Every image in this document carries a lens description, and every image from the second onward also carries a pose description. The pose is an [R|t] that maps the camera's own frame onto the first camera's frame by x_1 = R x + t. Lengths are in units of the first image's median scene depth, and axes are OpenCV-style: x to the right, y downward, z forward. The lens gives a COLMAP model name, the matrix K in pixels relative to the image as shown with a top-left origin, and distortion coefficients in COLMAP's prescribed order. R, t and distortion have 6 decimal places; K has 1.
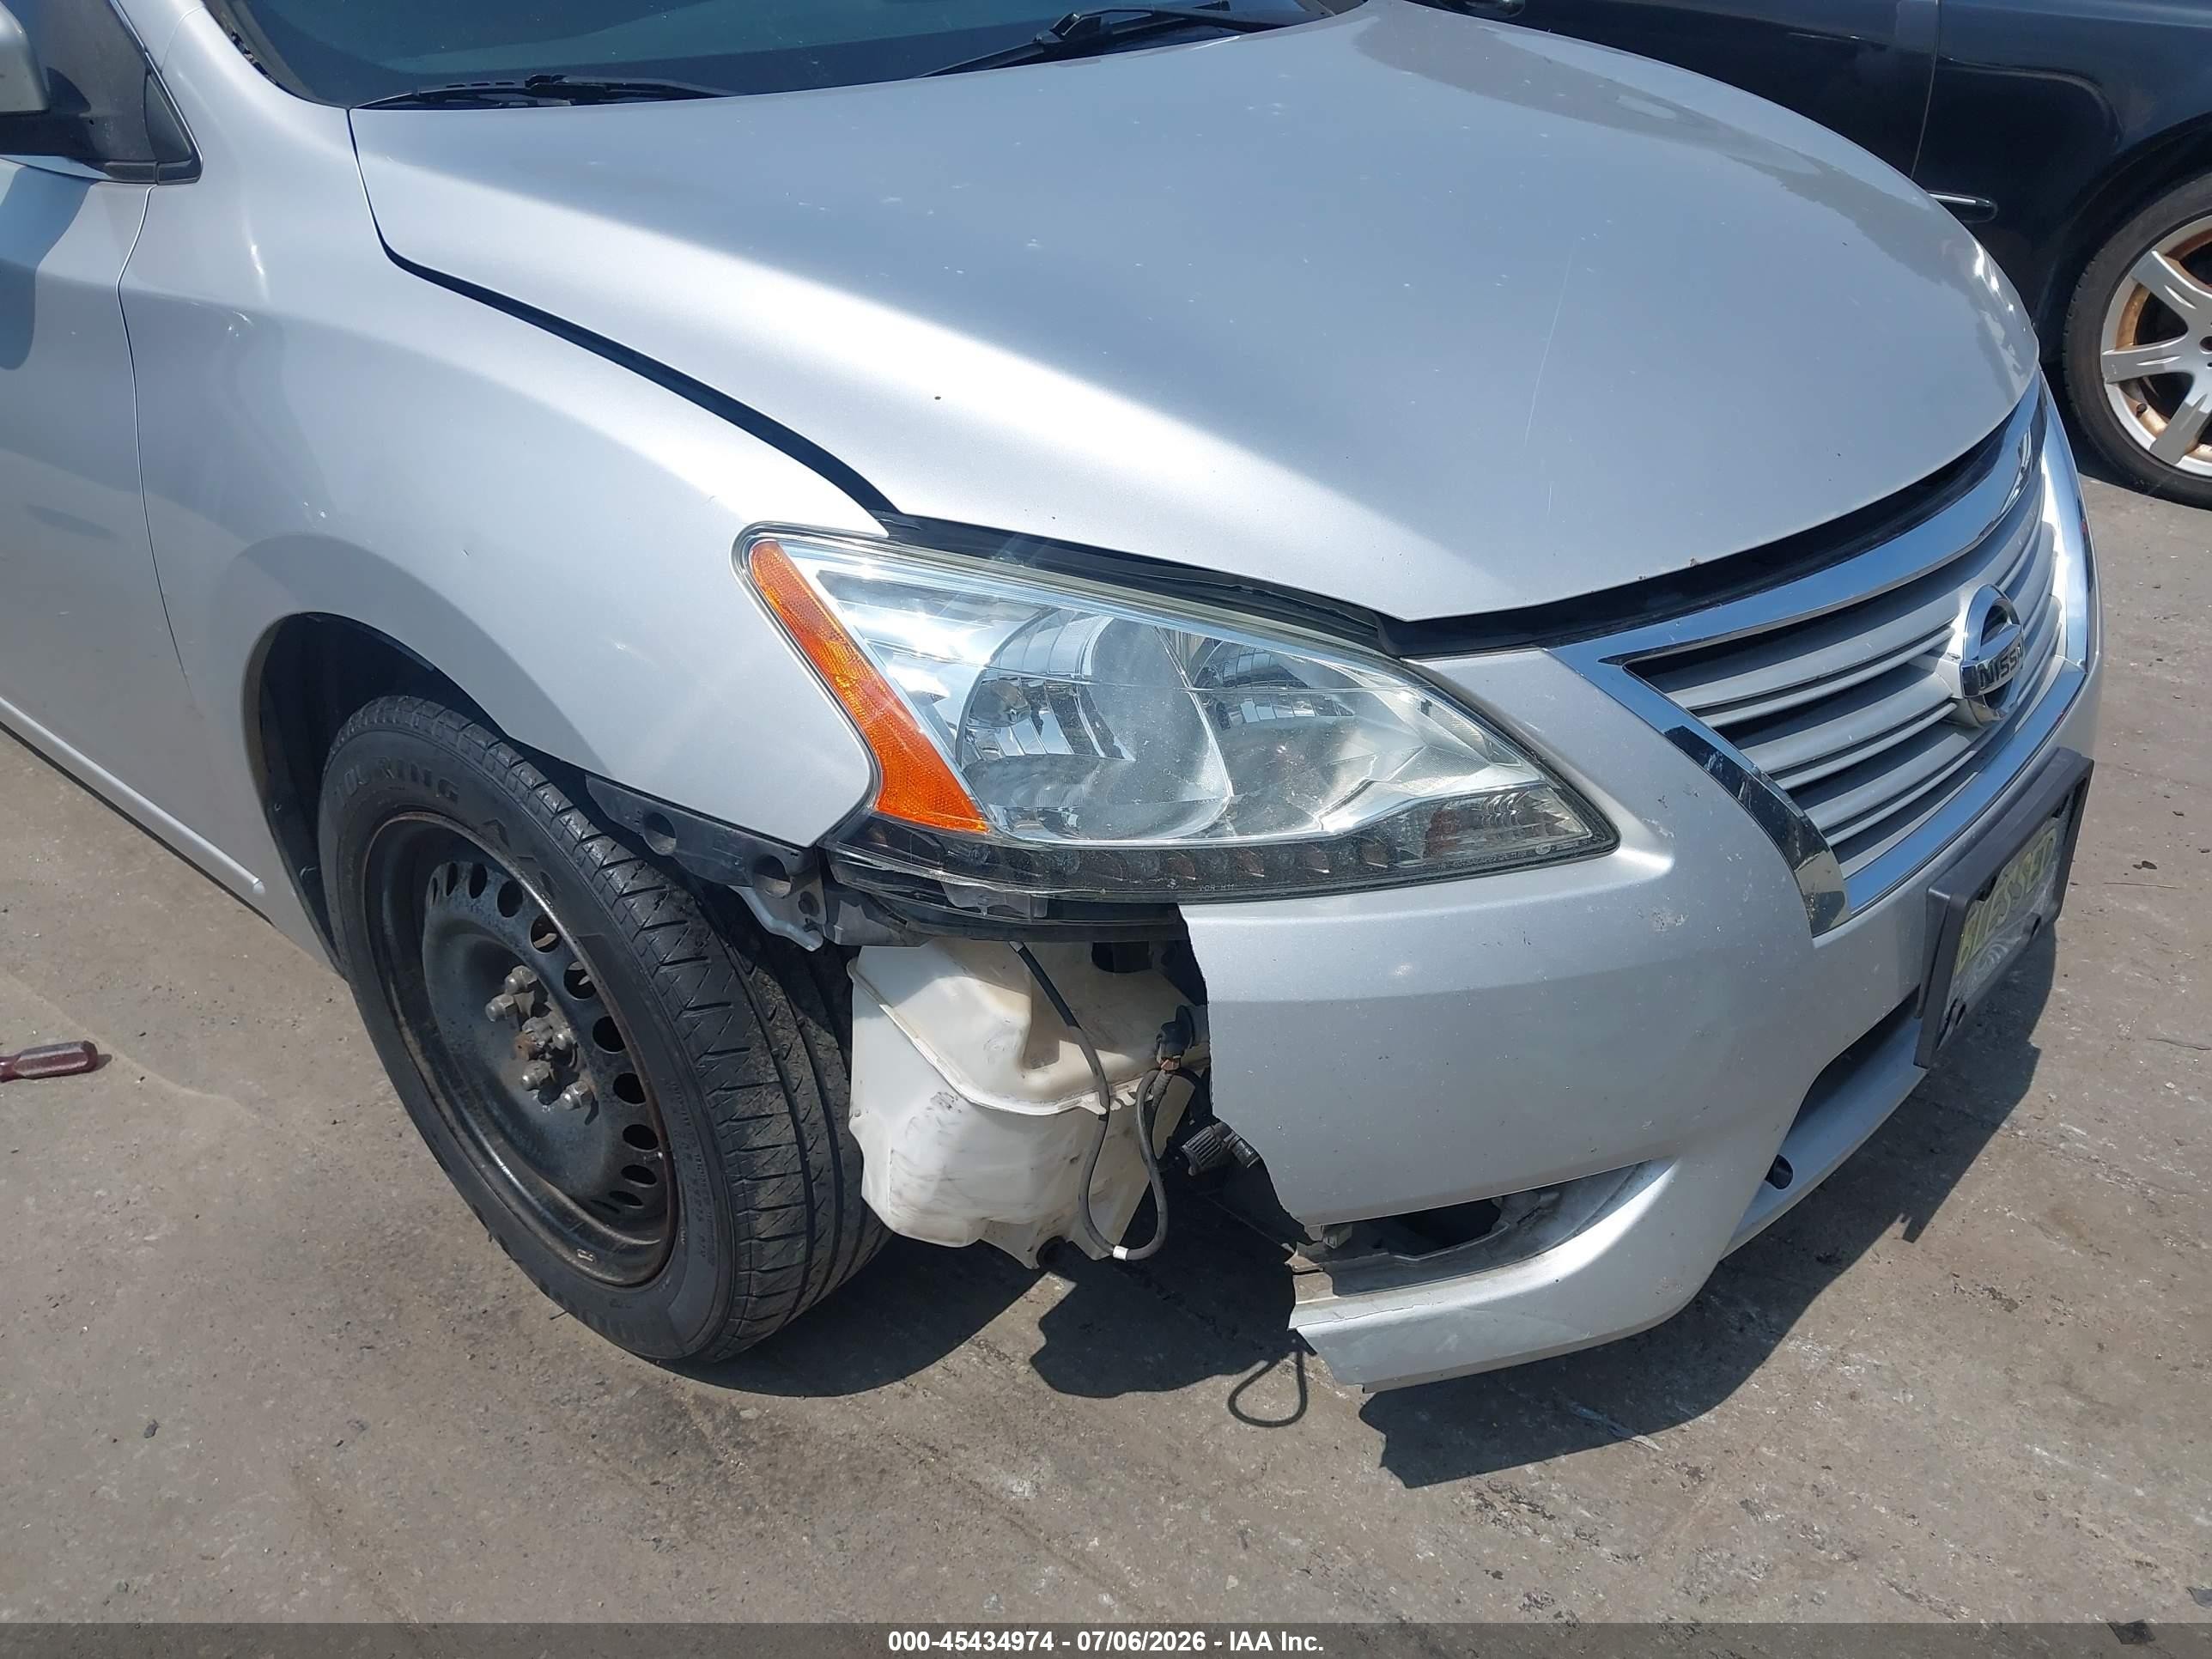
lens RADIAL K [[1779.2, 0, 1094.7], [0, 1779.2, 825.0], [0, 0, 1]] dist [0.032768, -0.031373]
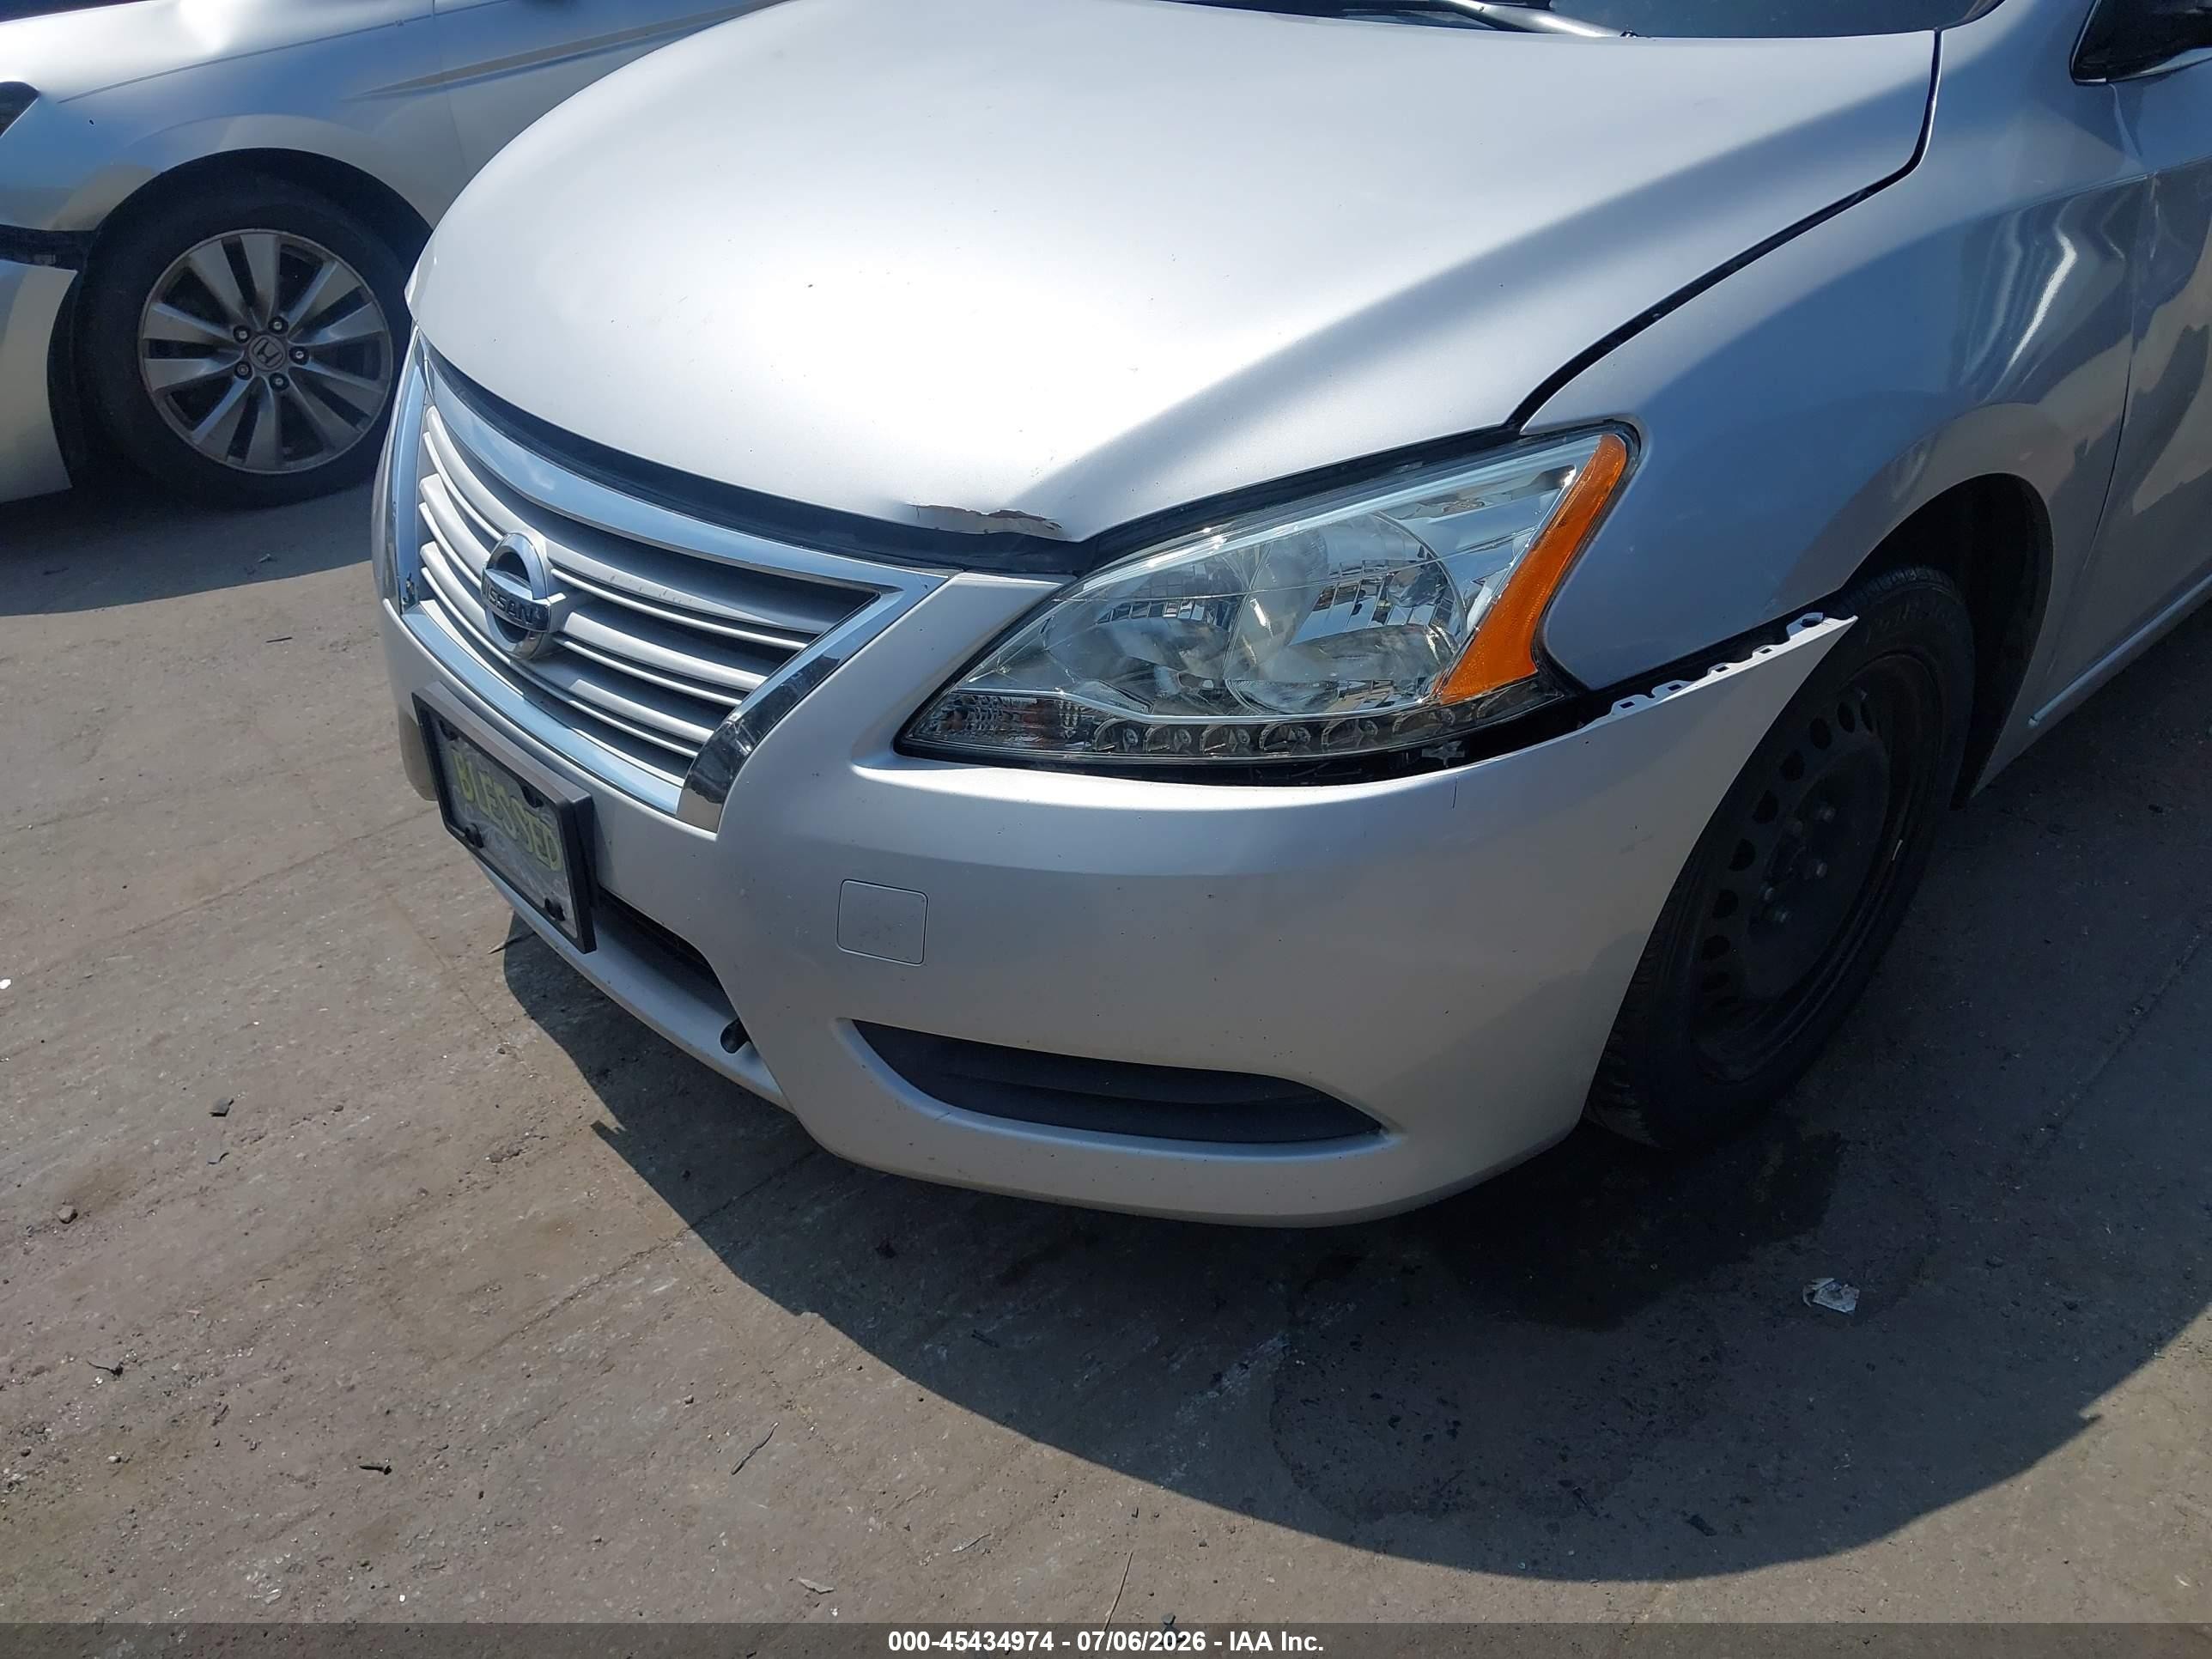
lens RADIAL K [[1725.2, 0, 1106.0], [0, 1725.2, 829.5], [0, 0, 1]] dist [0.006852, 0.010313]
pose [[-0.103499, 0.550977, -0.828077, 1.398626], [-0.454574, 0.714309, 0.532095, -0.714335], [0.884675, 0.431494, 0.176529, 1.165758]]
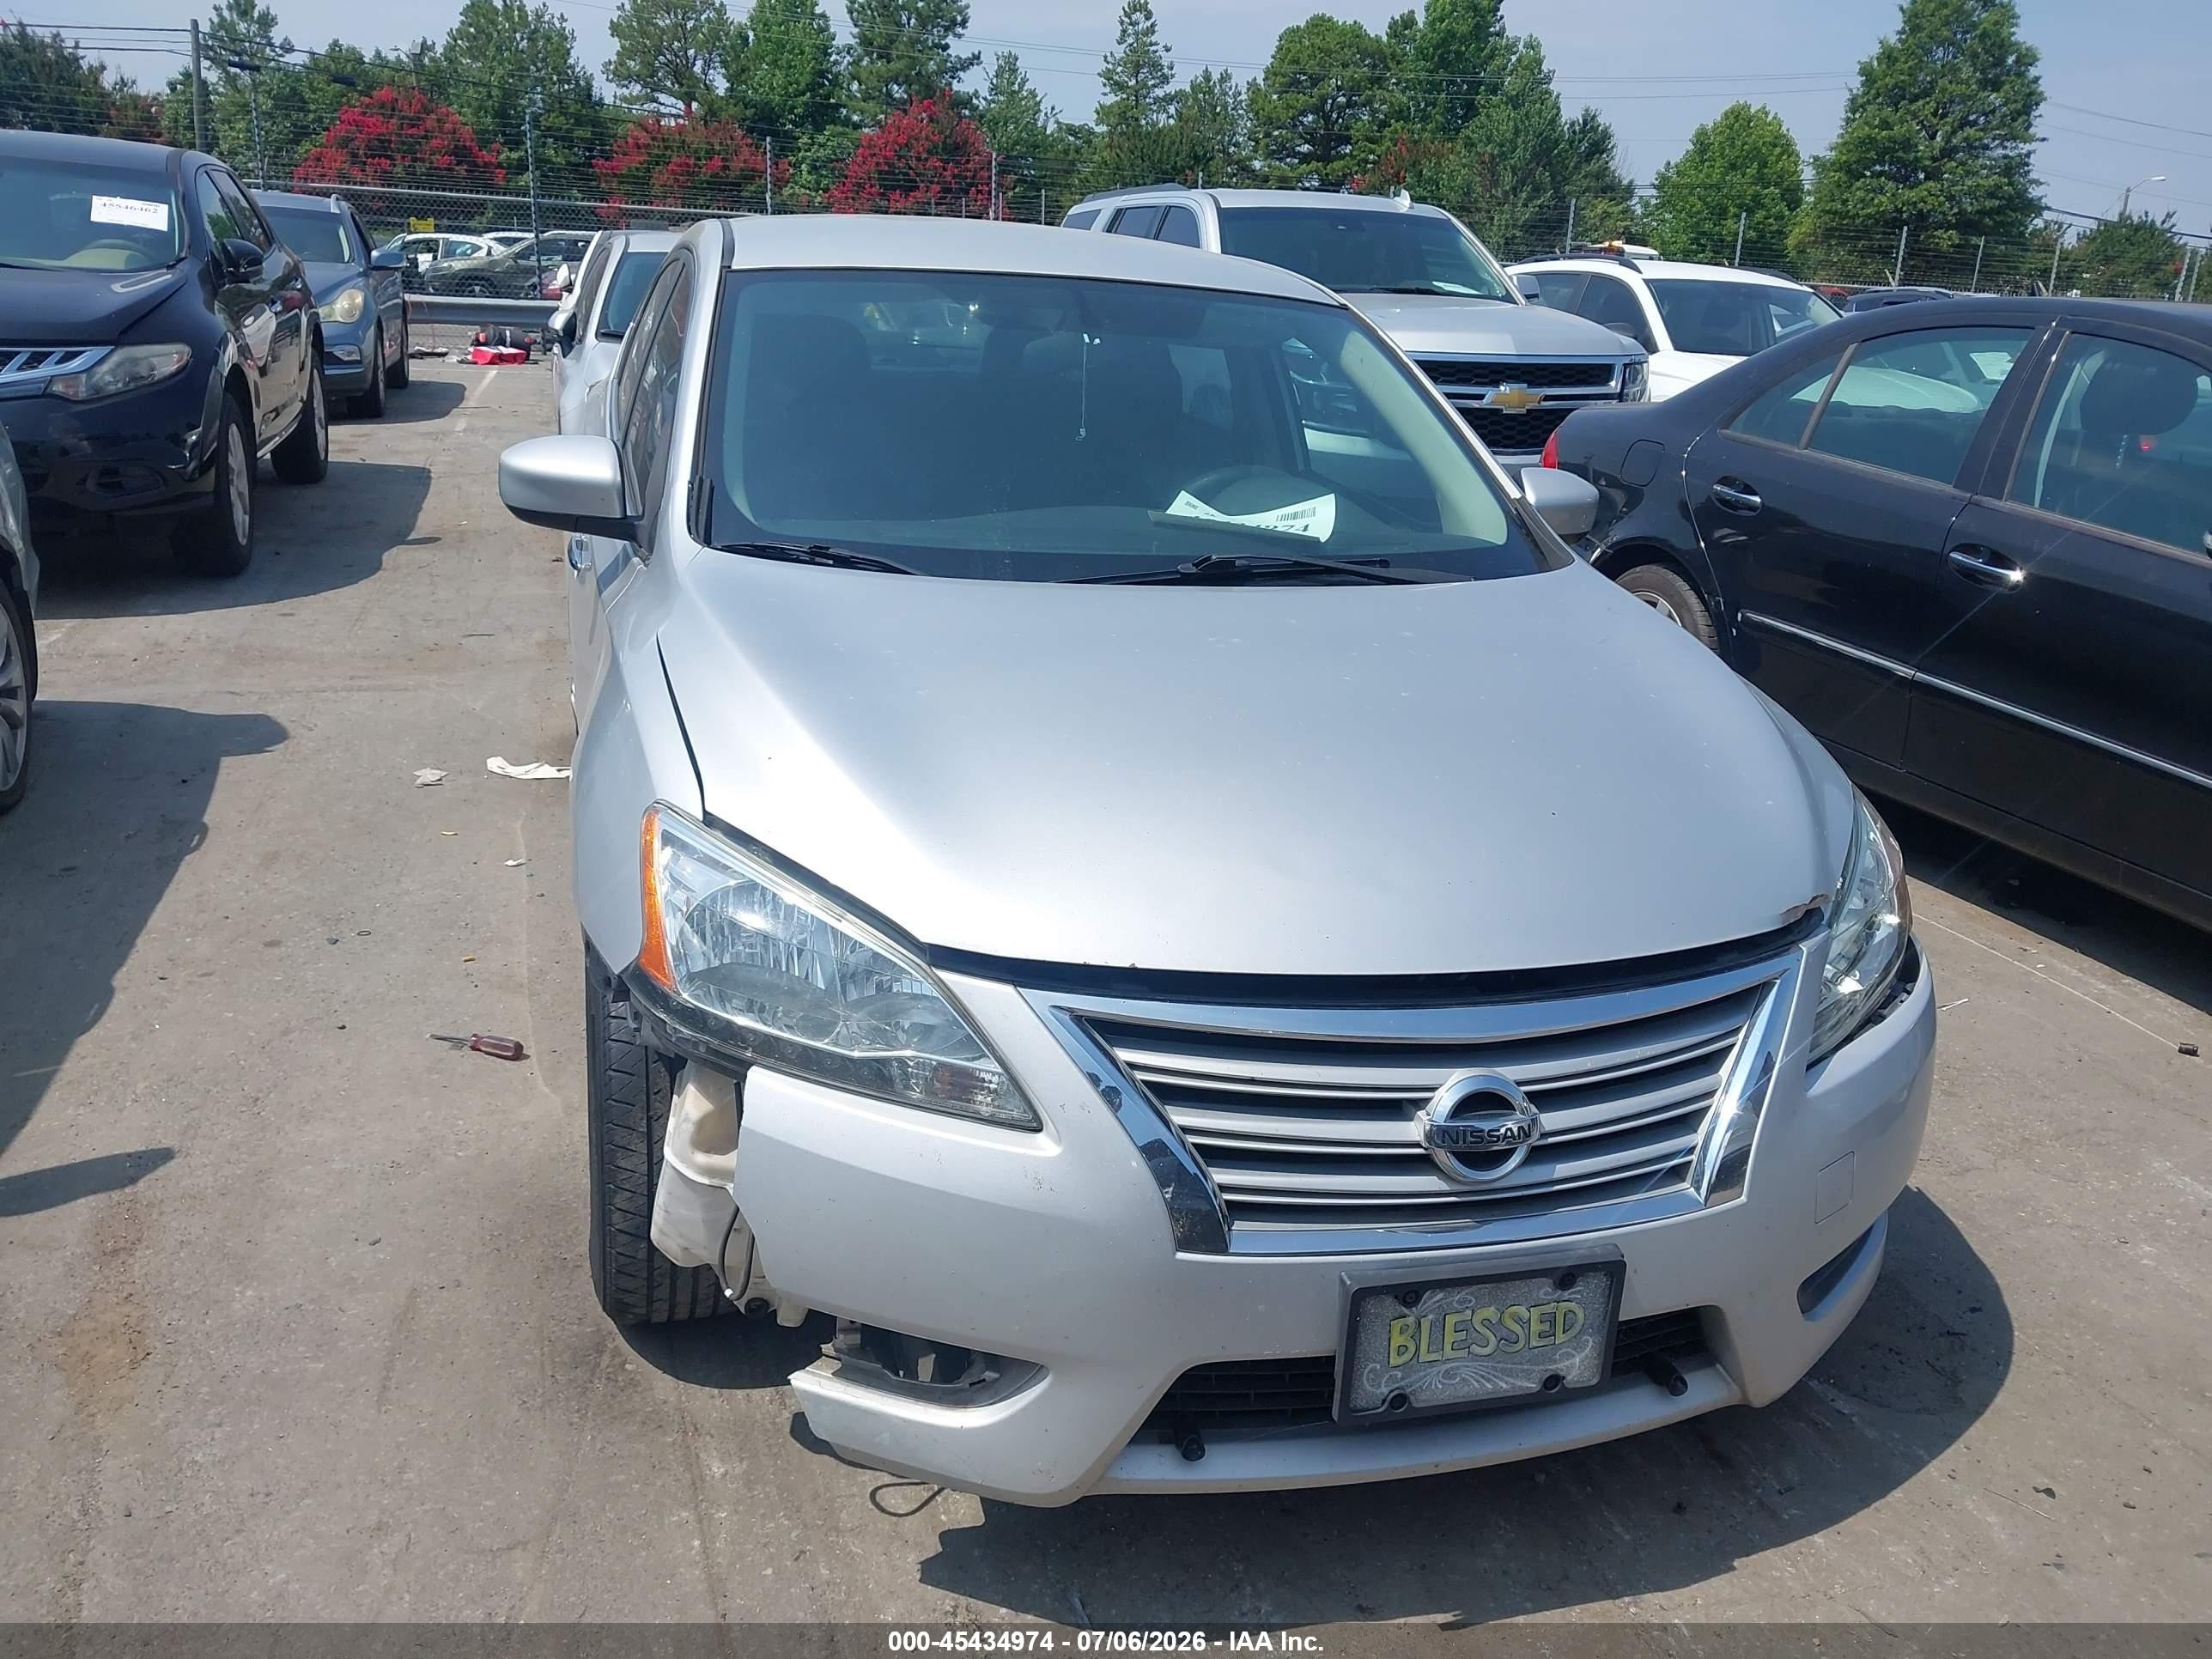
lens RADIAL K [[1782.1, 0, 1110.8], [0, 1782.1, 818.5], [0, 0, 1]] dist [-0.000119, 0.002748]
pose [[0.847569, 0.231893, -0.477339, 0.807927], [-0.325566, 0.937534, -0.122621, -0.057611], [0.419087, 0.259335, 0.870122, -0.280862]]
